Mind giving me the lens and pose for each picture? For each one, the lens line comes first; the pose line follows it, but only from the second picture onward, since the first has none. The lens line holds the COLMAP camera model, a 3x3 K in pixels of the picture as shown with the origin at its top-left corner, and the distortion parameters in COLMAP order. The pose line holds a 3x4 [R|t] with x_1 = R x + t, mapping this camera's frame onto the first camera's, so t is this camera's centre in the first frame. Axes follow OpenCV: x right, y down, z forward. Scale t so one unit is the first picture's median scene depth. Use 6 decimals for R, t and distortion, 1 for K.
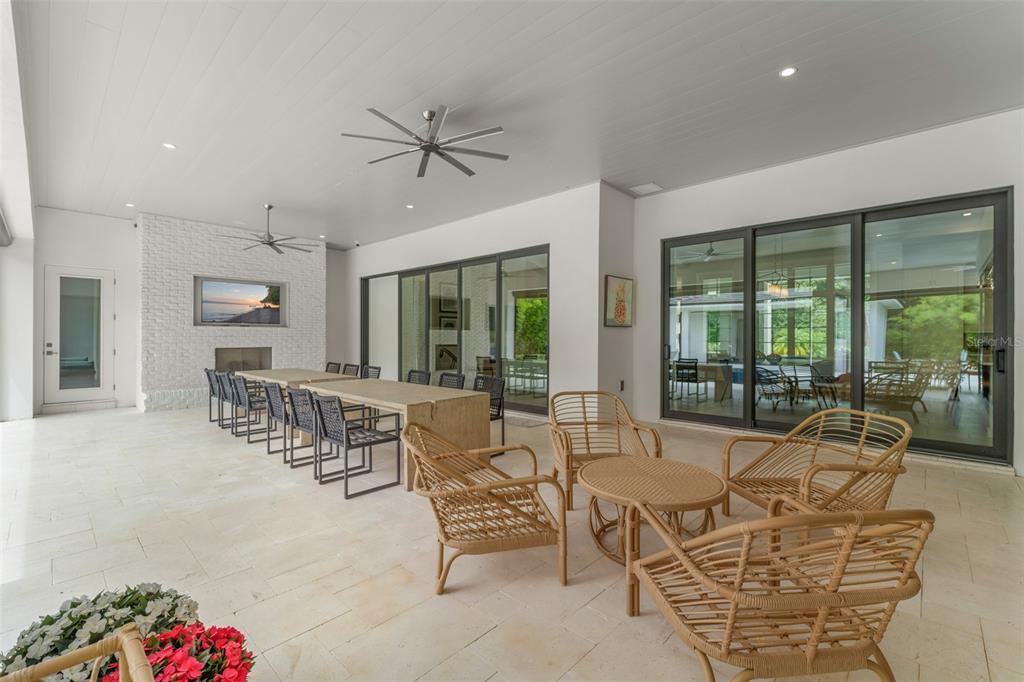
lens RADIAL K [[419.2, 0, 512.8], [0, 419.2, 336.8], [0, 0, 1]] dist [-0.010291, -0.000186]
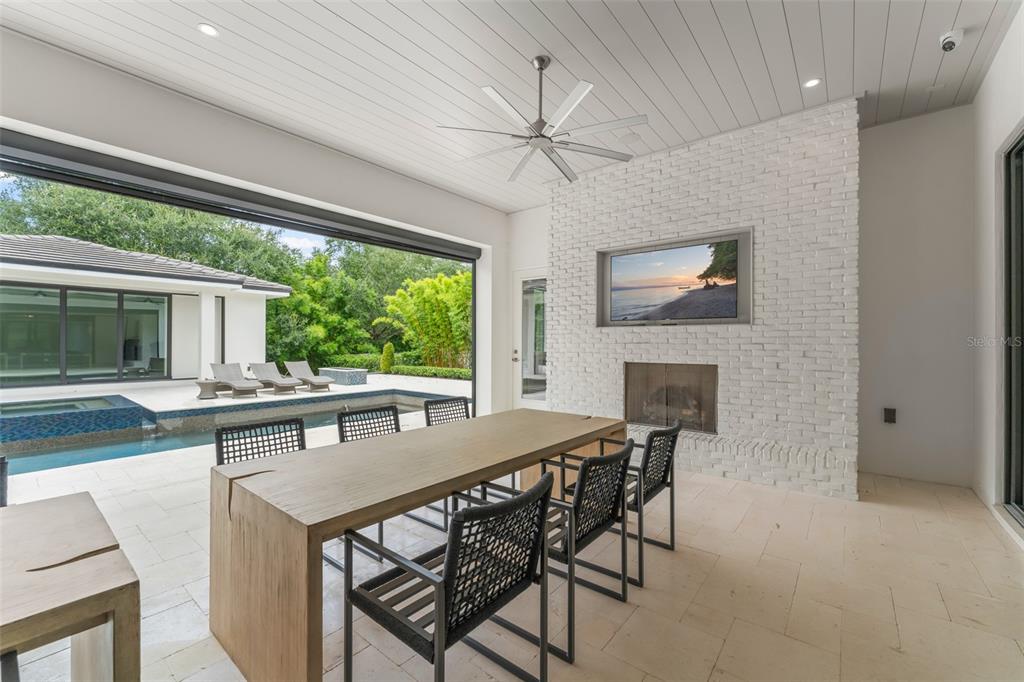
lens RADIAL K [[419.2, 0, 508.4], [0, 419.2, 344.0], [0, 0, 1]] dist [-0.010291, -0.000186]
pose [[0.058777, -0.000434, -0.998271, -0.101817], [-0.006878, 0.999976, -0.000840, 0.001753], [0.998247, 0.006916, 0.058772, 0.771695]]
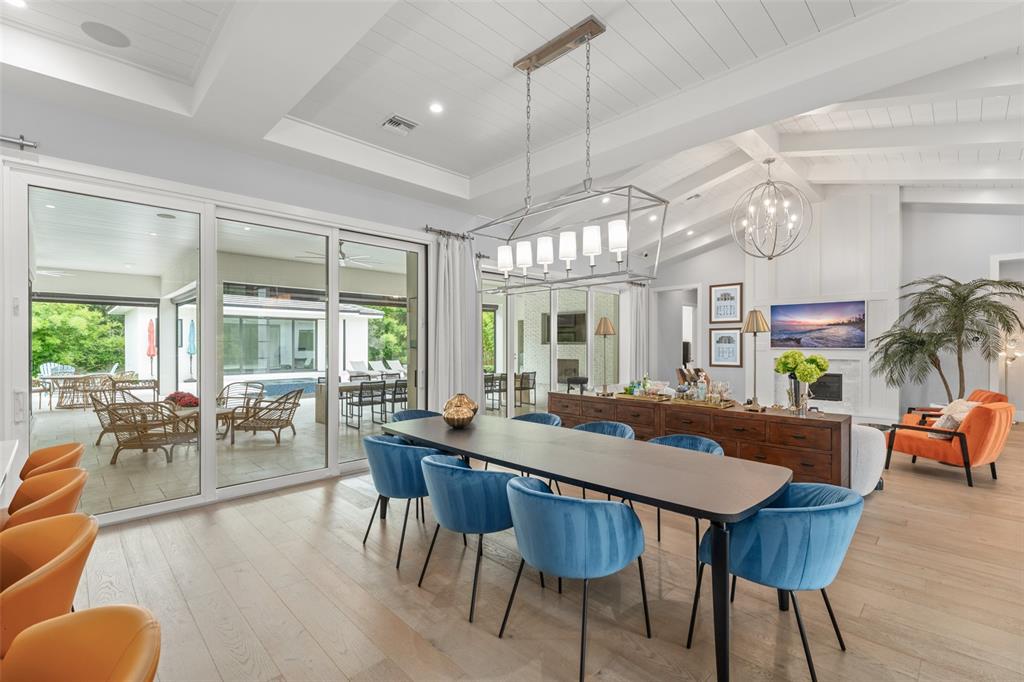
lens RADIAL K [[454.9, 0, 509.9], [0, 454.9, 345.8], [0, 0, 1]] dist [0.000465, 0.000645]
pose [[-0.041965, 0.001906, -0.999117, 0.955650], [-0.002942, 0.999994, 0.002031, -0.021573], [0.999115, 0.003025, -0.041959, 0.893953]]
